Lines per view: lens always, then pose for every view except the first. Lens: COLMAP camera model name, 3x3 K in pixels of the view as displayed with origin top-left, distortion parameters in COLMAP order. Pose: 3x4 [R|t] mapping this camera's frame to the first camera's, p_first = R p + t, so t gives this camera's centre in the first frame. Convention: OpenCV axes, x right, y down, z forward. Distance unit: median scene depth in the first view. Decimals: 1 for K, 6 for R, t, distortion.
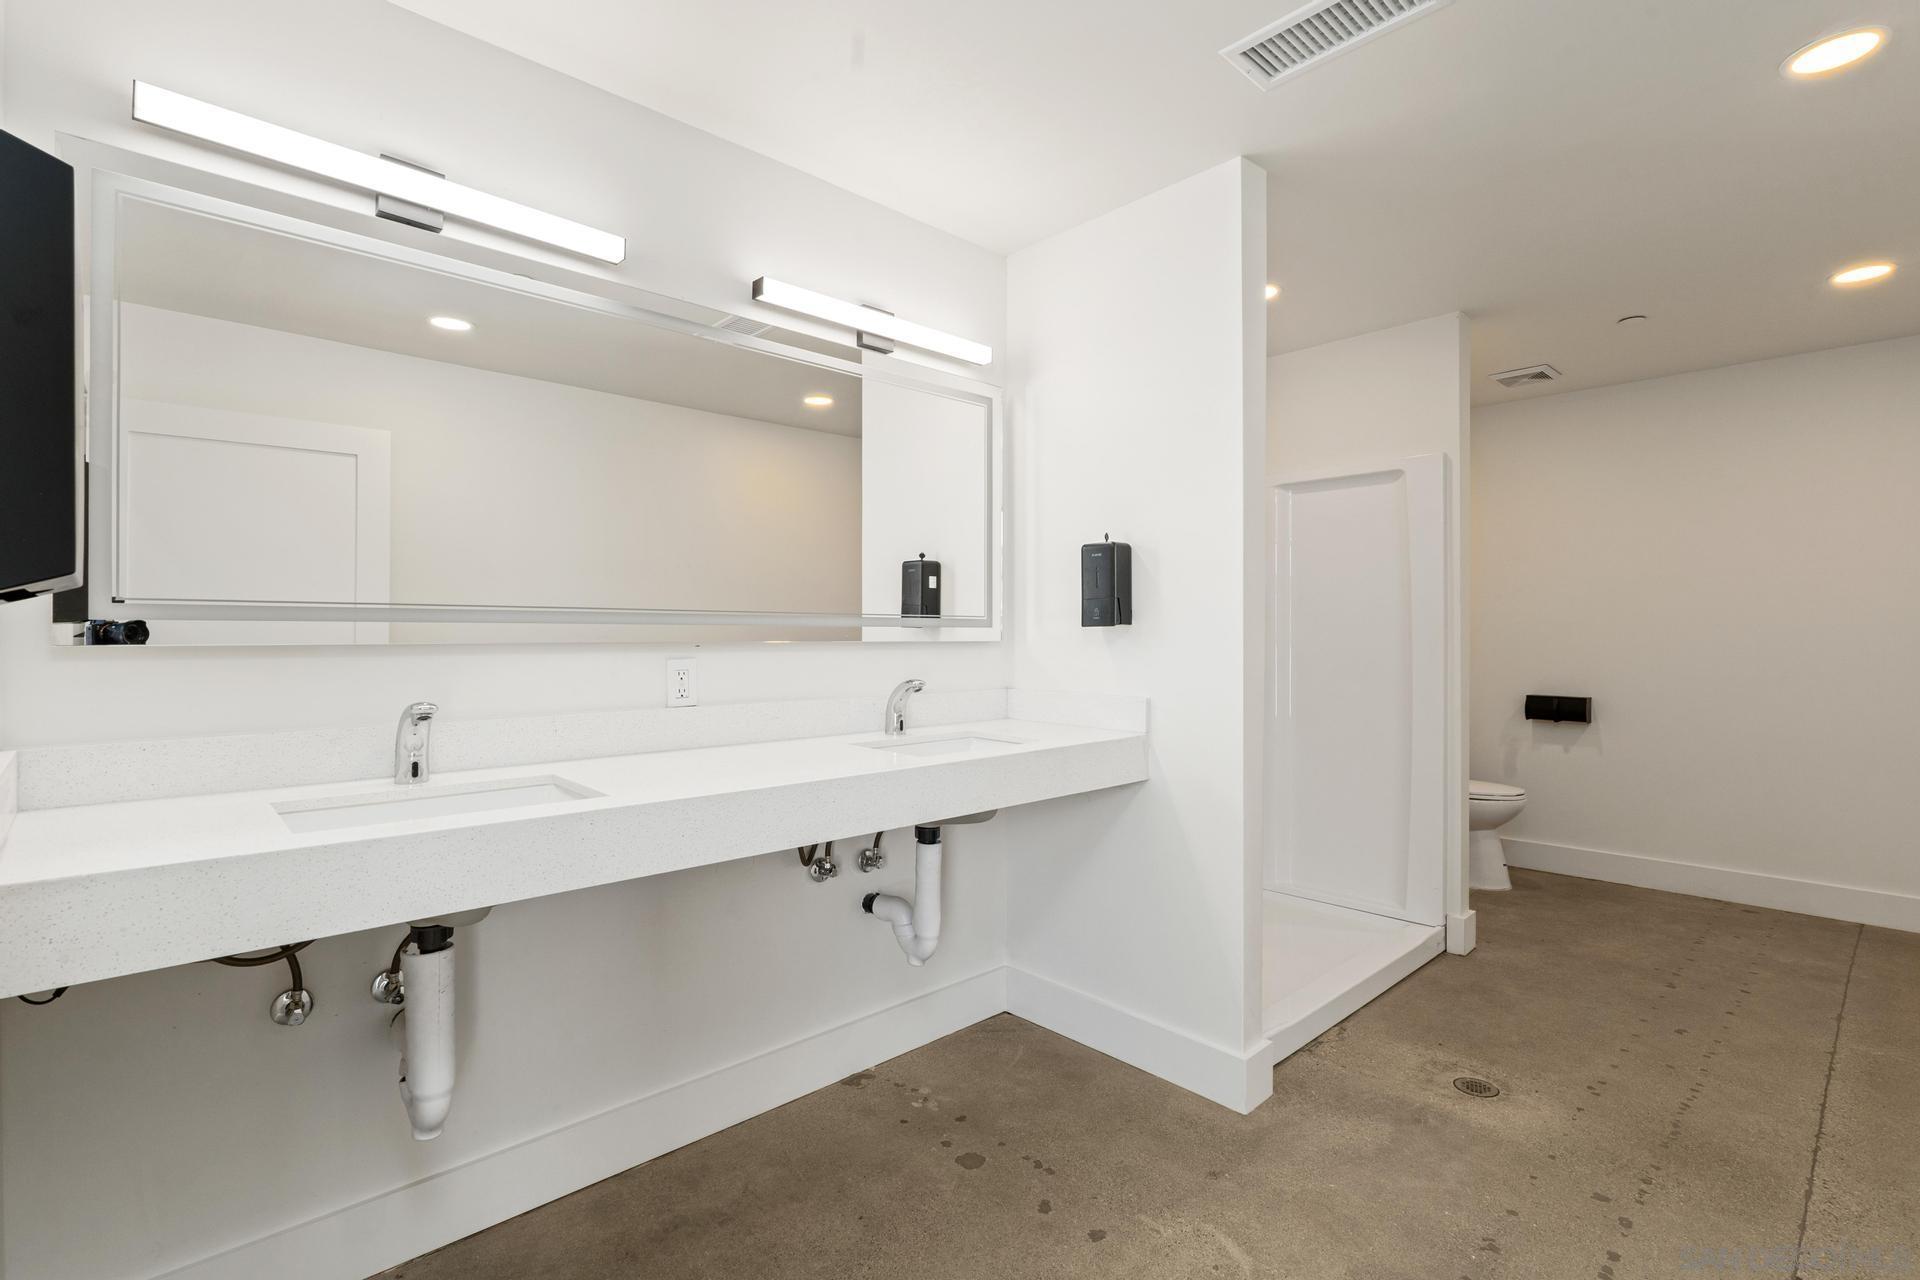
lens RADIAL K [[893.1, 0, 951.7], [0, 893.1, 630.2], [0, 0, 1]] dist [0.001709, -0.000795]
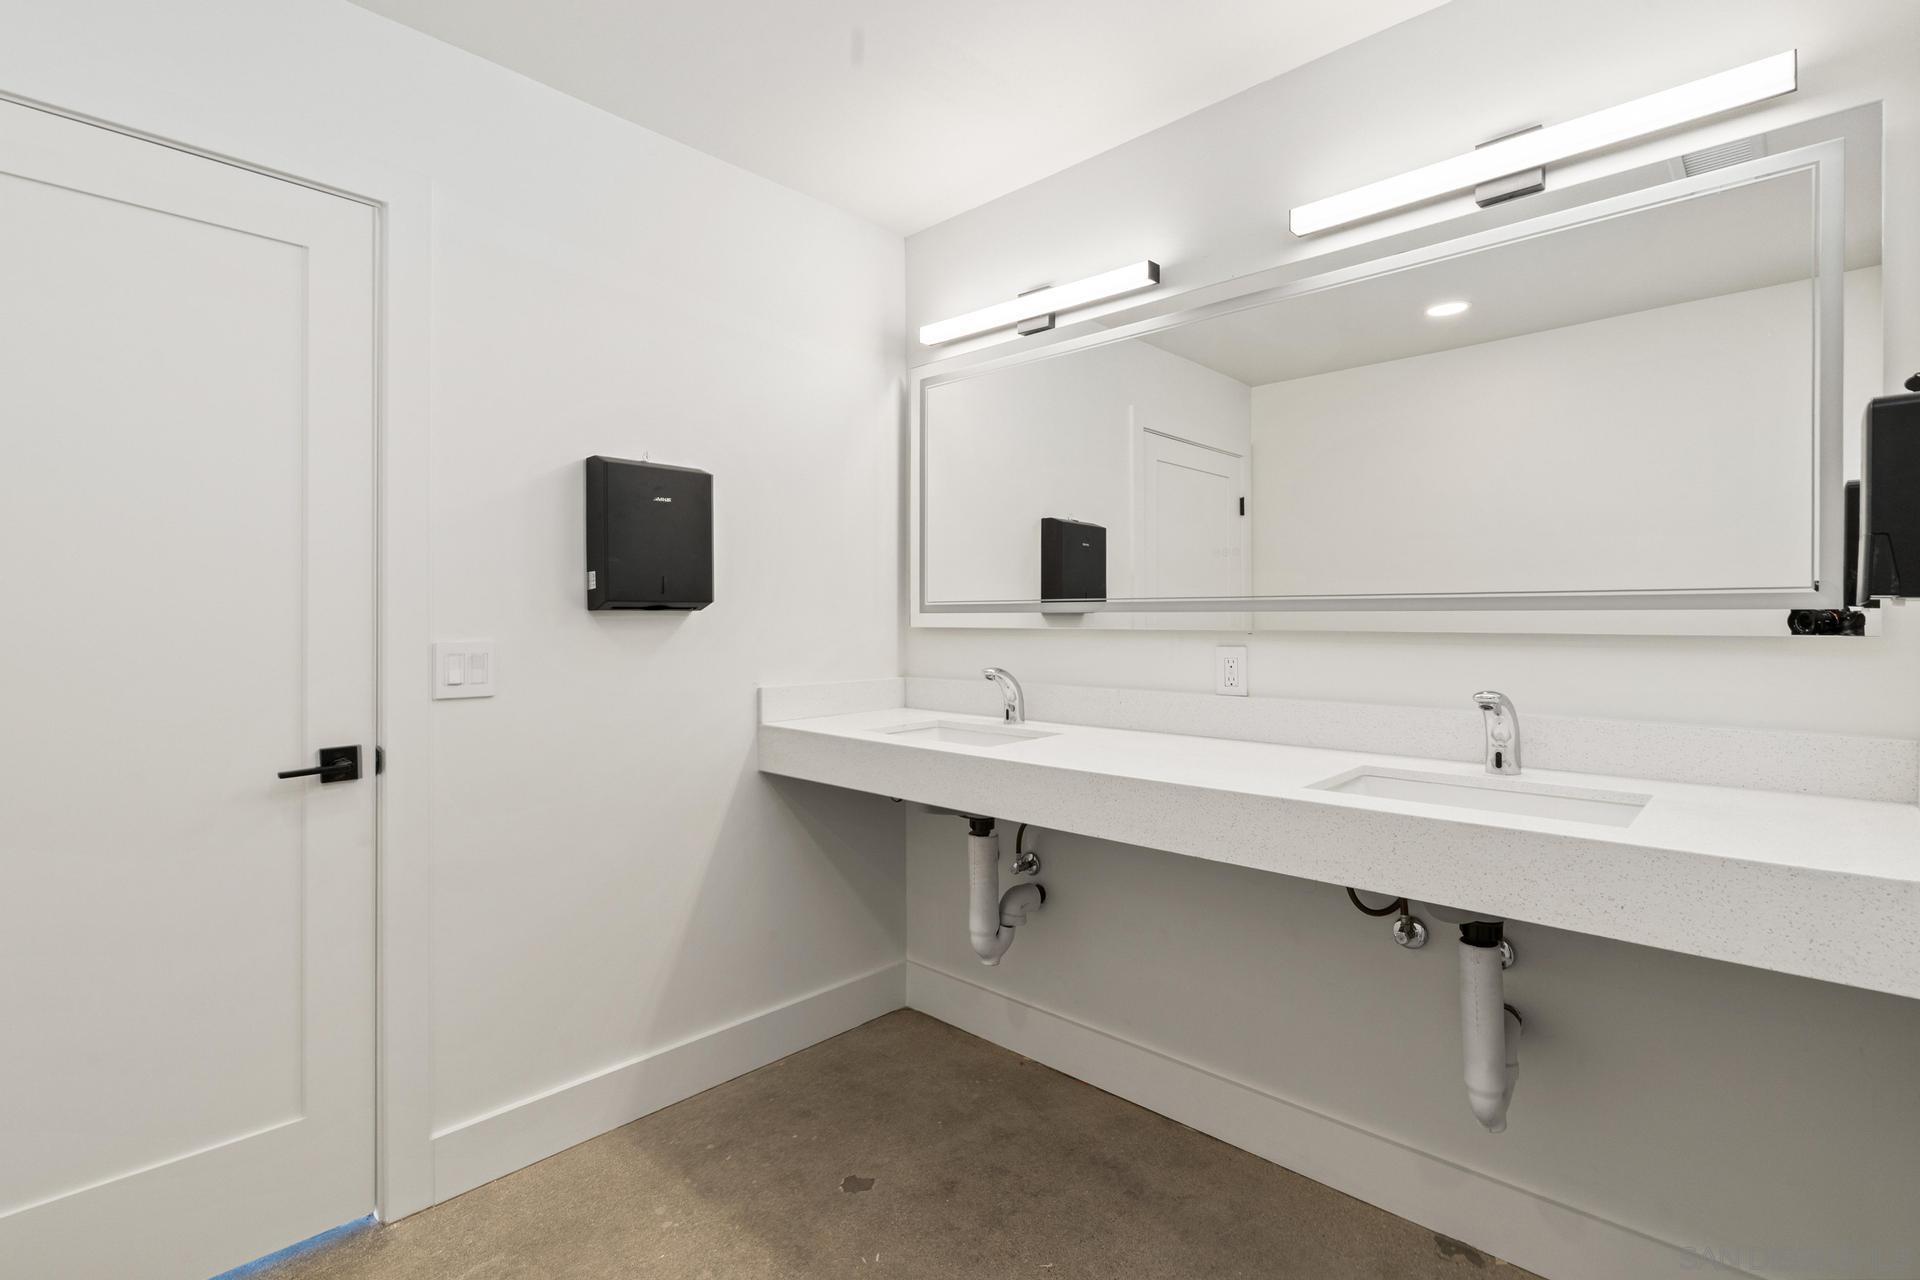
lens RADIAL K [[893.1, 0, 951.3], [0, 893.1, 647.3], [0, 0, 1]] dist [0.001709, -0.000795]
pose [[0.051180, 0.024173, -0.998397, 0.538709], [0.007229, 0.999672, 0.024574, 0.005904], [0.998663, -0.008475, 0.050988, 0.540736]]
